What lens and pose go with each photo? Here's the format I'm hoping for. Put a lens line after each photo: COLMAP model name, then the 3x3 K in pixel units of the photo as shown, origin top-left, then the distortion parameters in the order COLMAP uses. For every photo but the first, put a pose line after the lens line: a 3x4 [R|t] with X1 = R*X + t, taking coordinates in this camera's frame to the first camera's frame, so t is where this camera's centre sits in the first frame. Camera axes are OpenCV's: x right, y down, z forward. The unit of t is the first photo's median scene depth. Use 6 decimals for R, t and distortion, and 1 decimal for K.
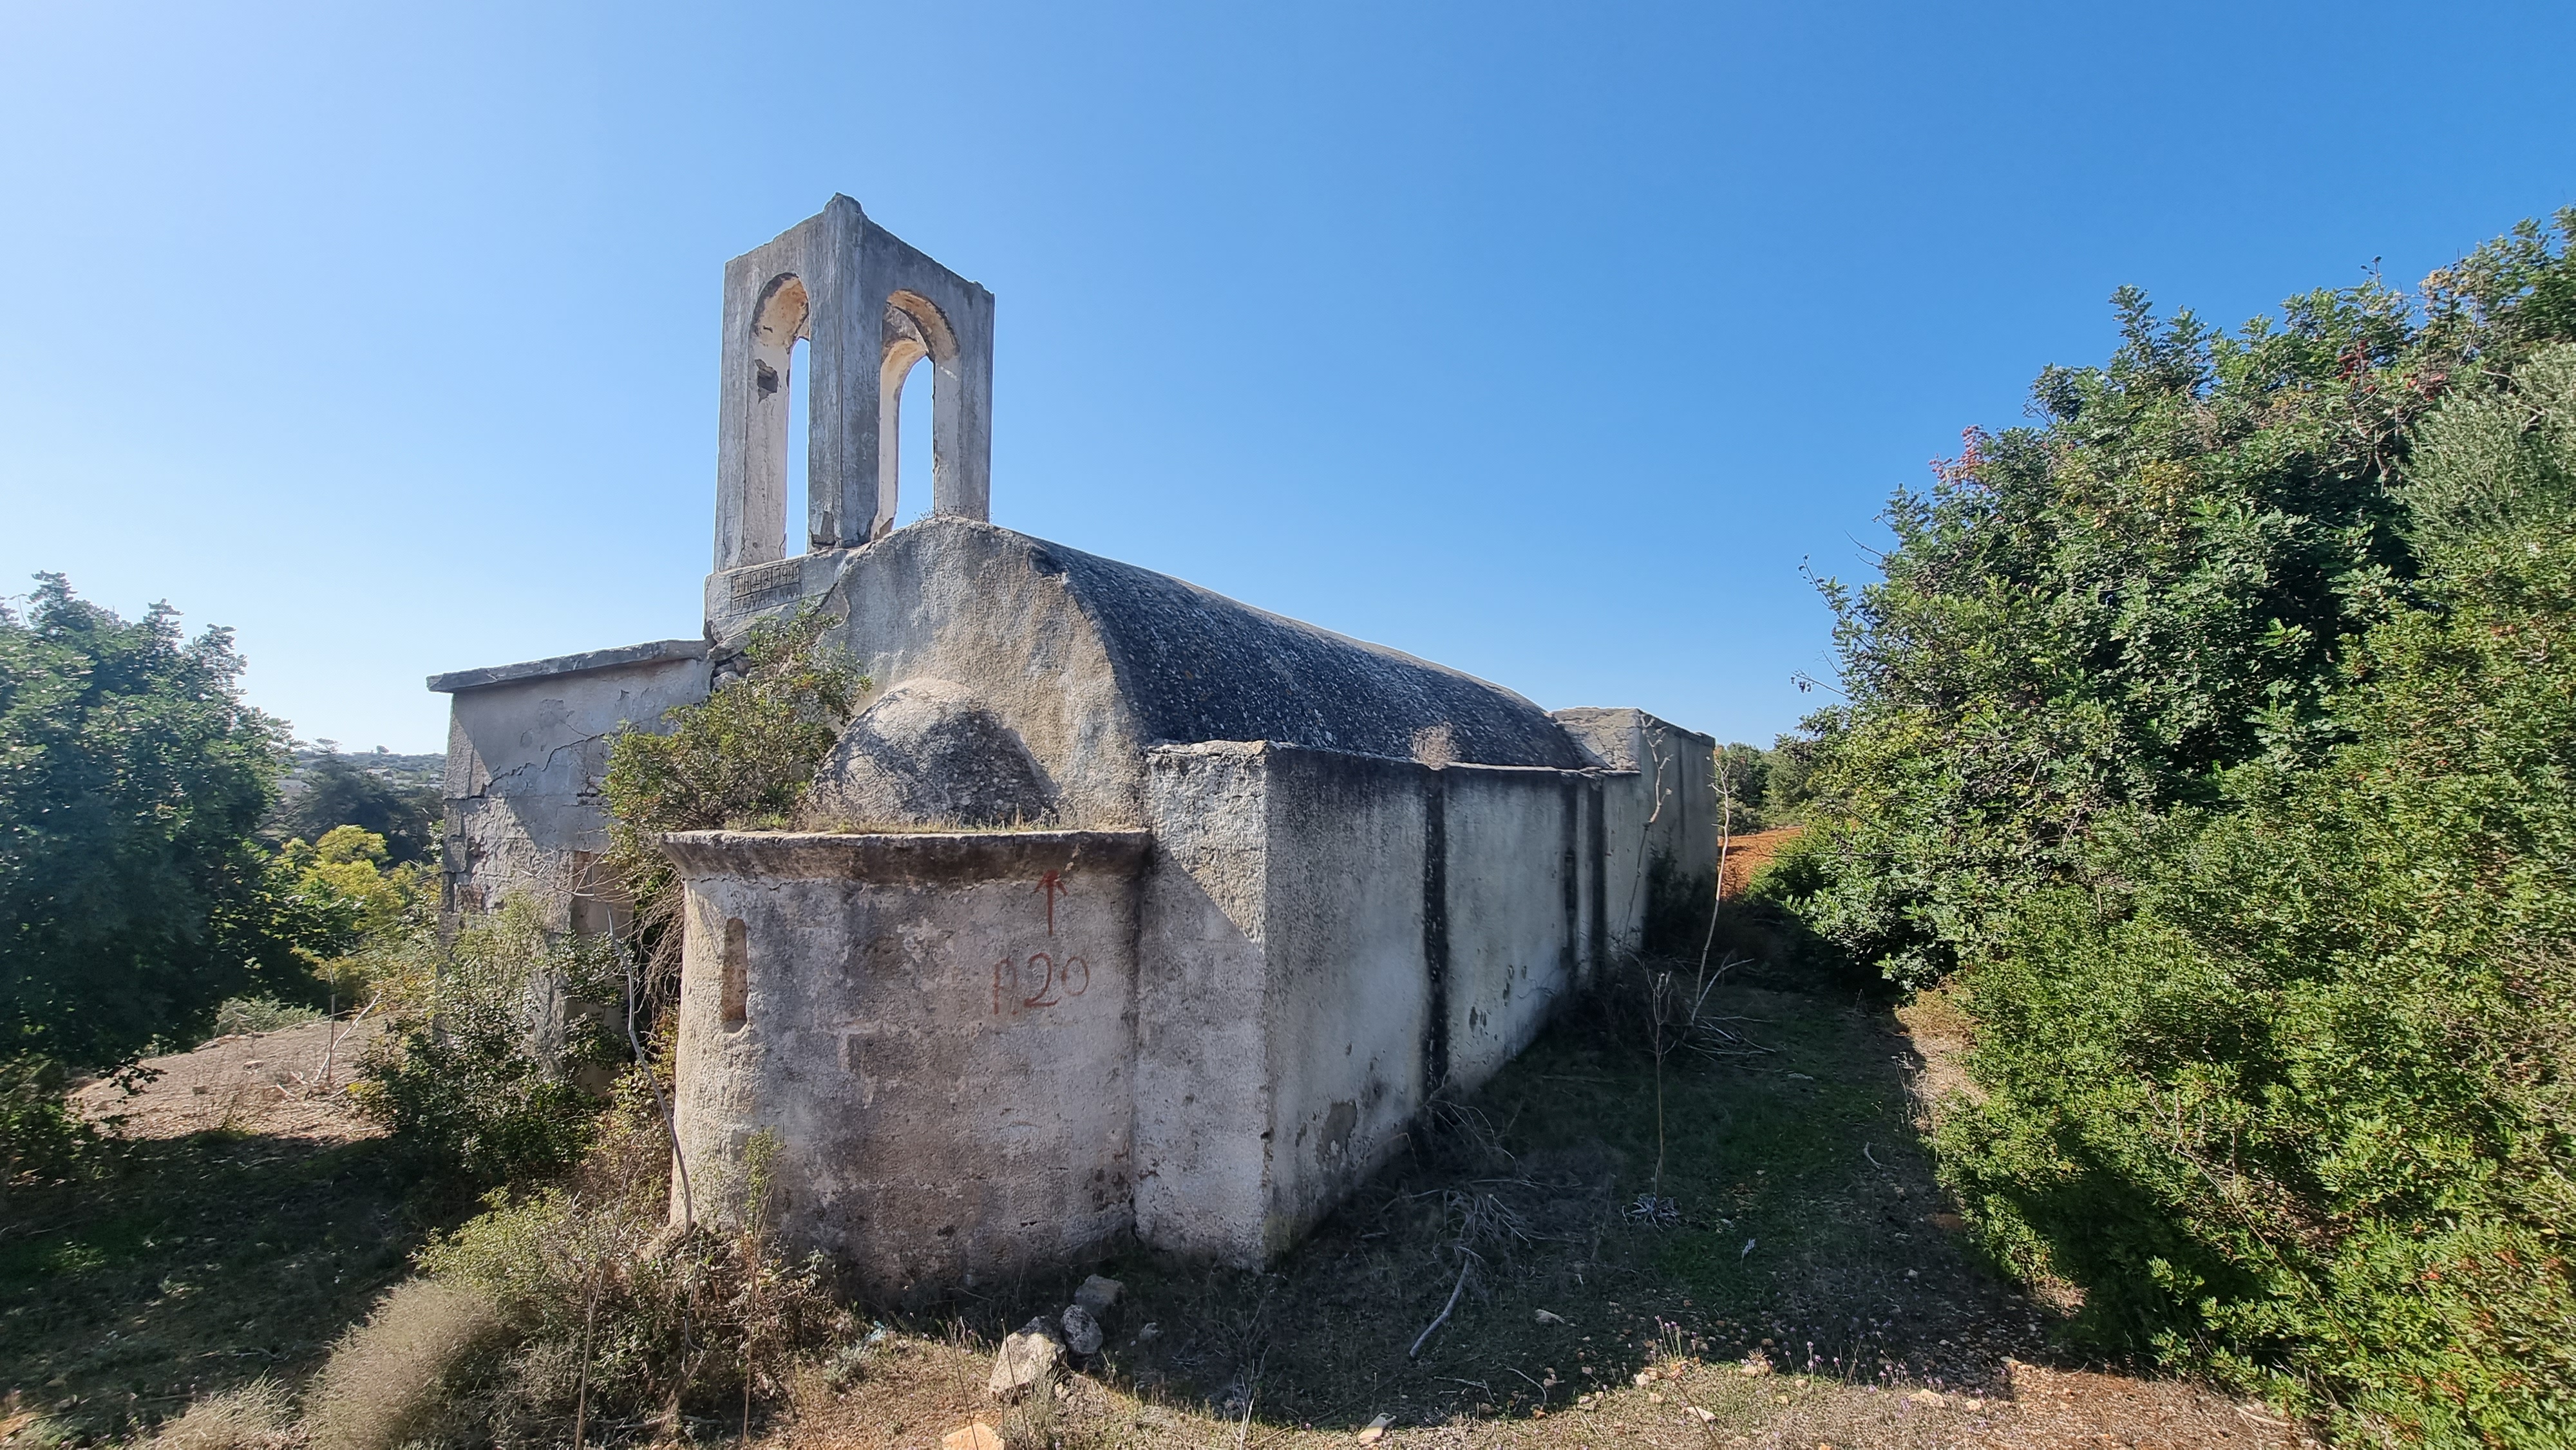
lens RADIAL K [[982.5, 0, 1287.9], [0, 982.5, 721.8], [0, 0, 1]] dist [0.001032, 0.000016]
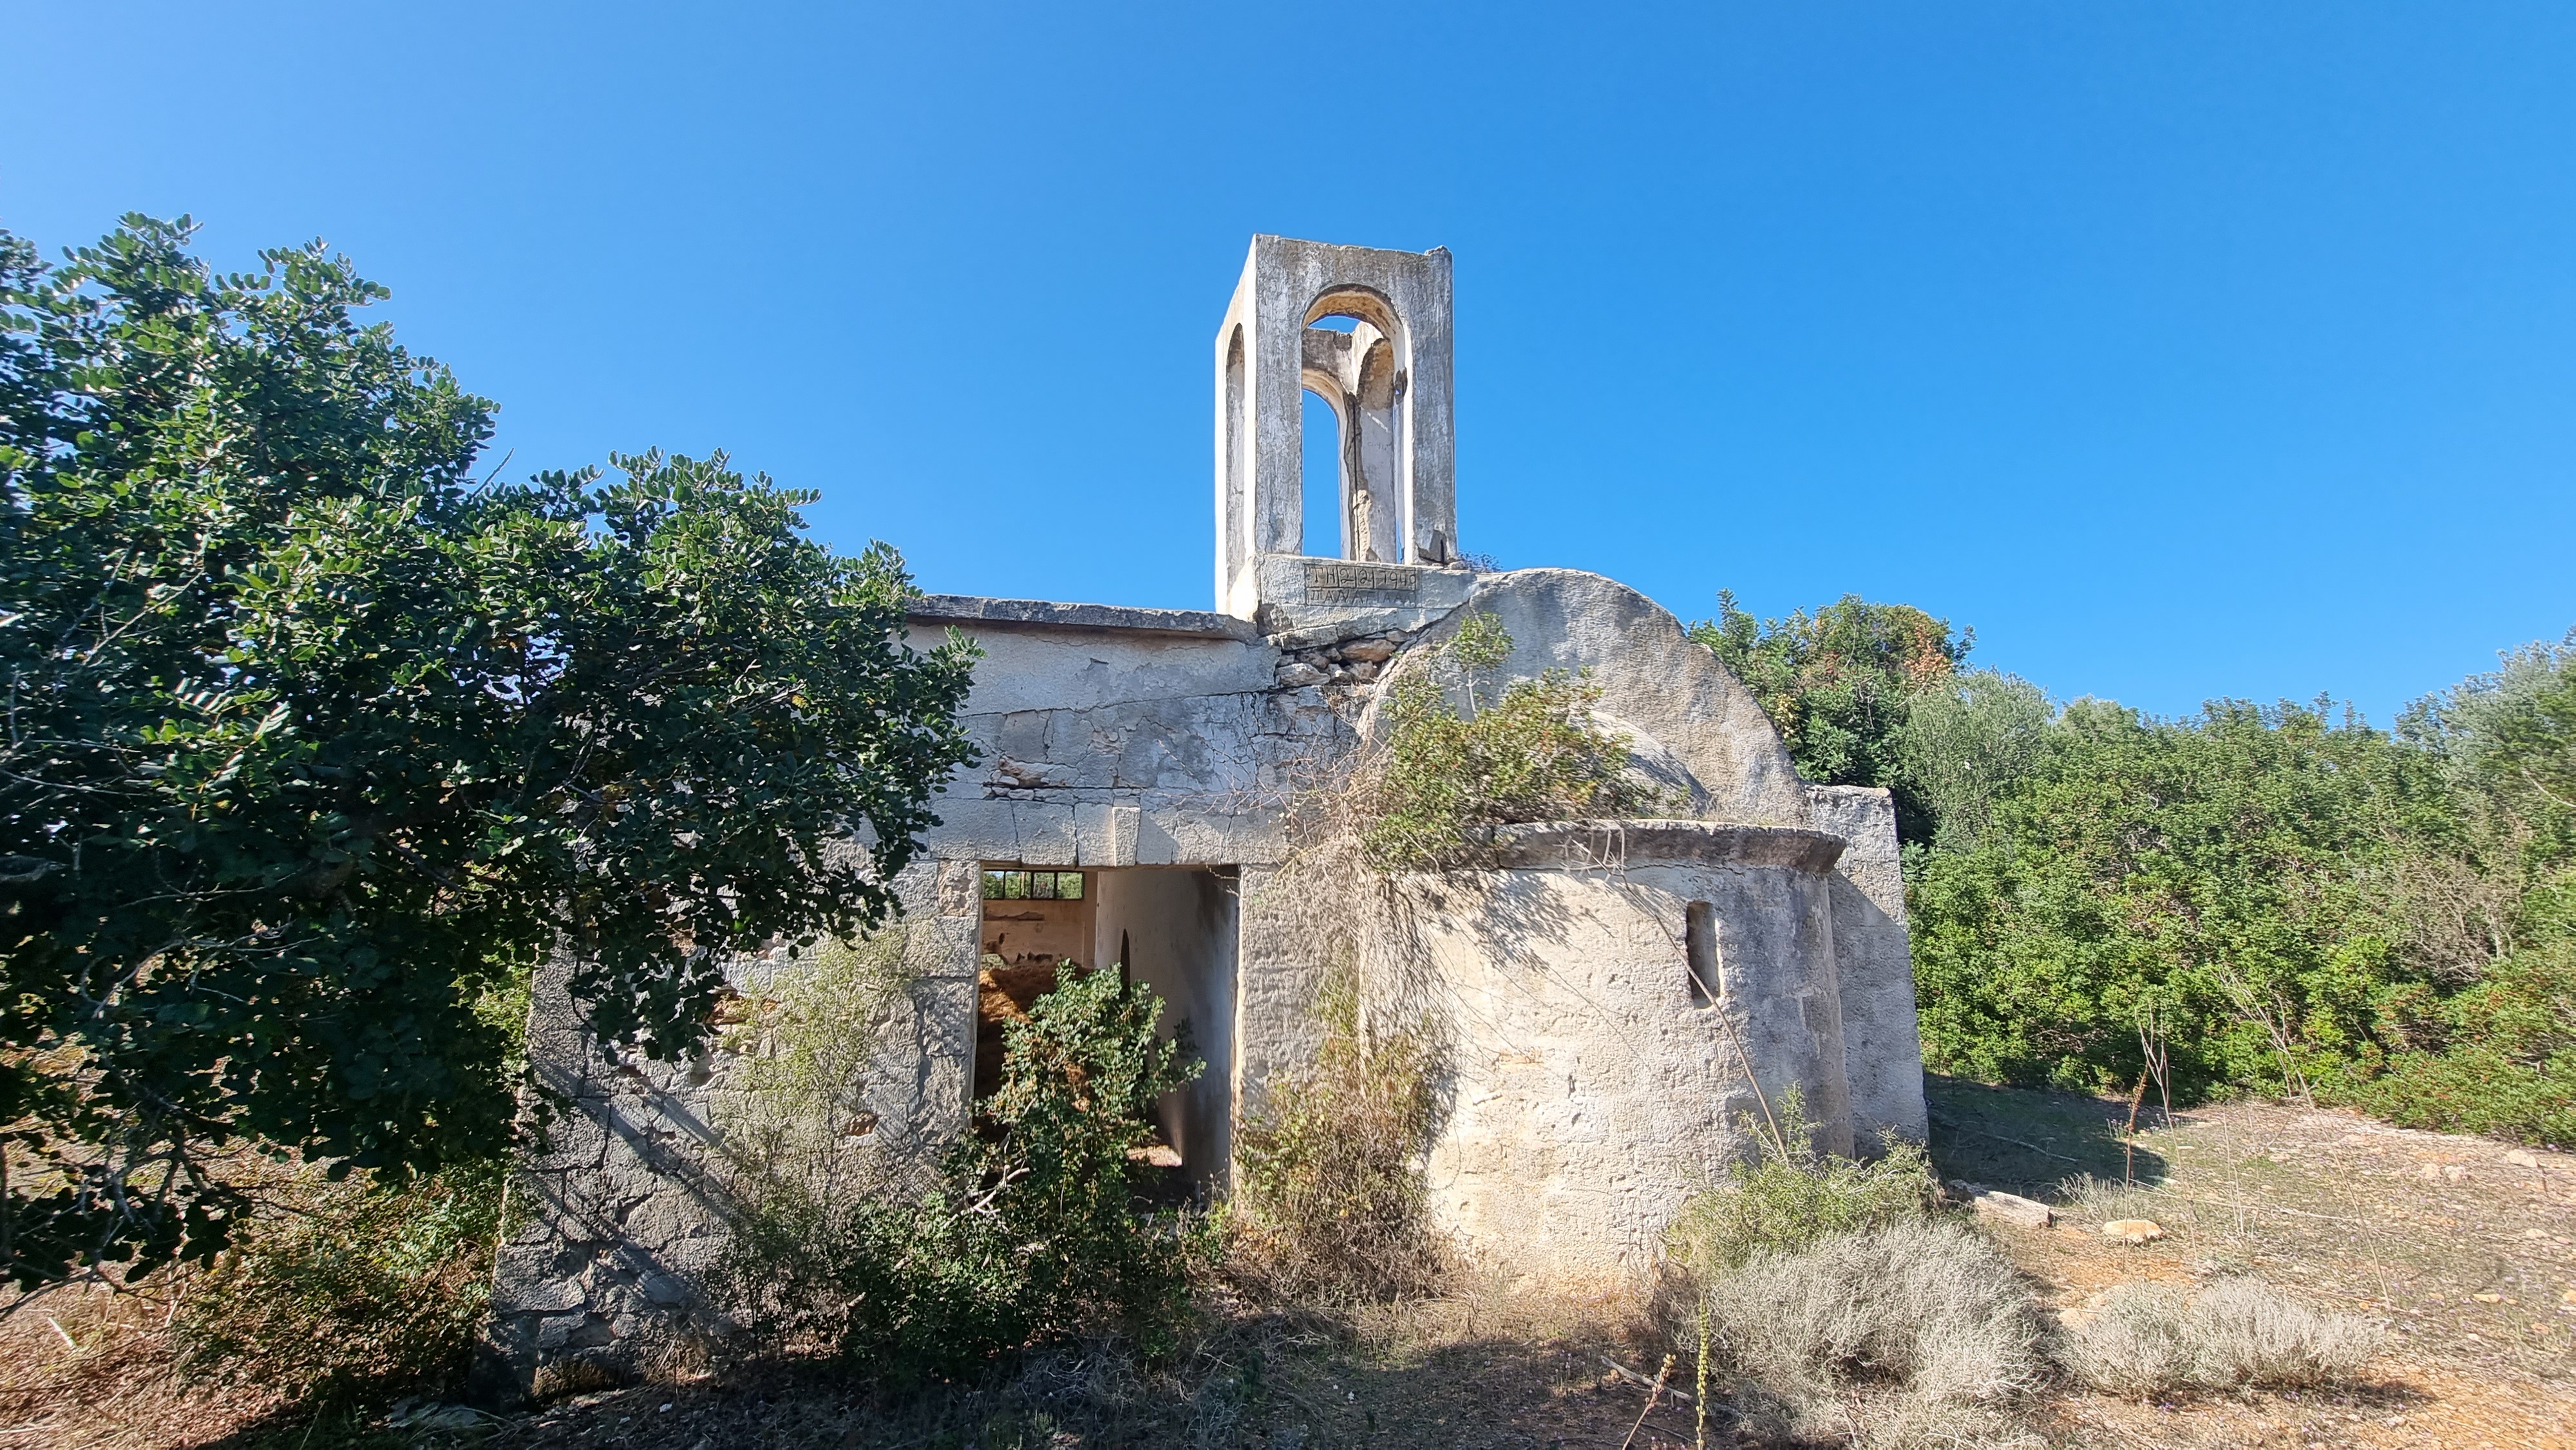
lens RADIAL K [[982.5, 0, 1268.9], [0, 982.5, 723.7], [0, 0, 1]] dist [0.001032, 0.000016]
pose [[0.749140, 0.145752, 0.646177, -1.628976], [-0.065991, 0.987061, -0.146136, 0.193323], [-0.659116, 0.066835, 0.749065, 0.476968]]
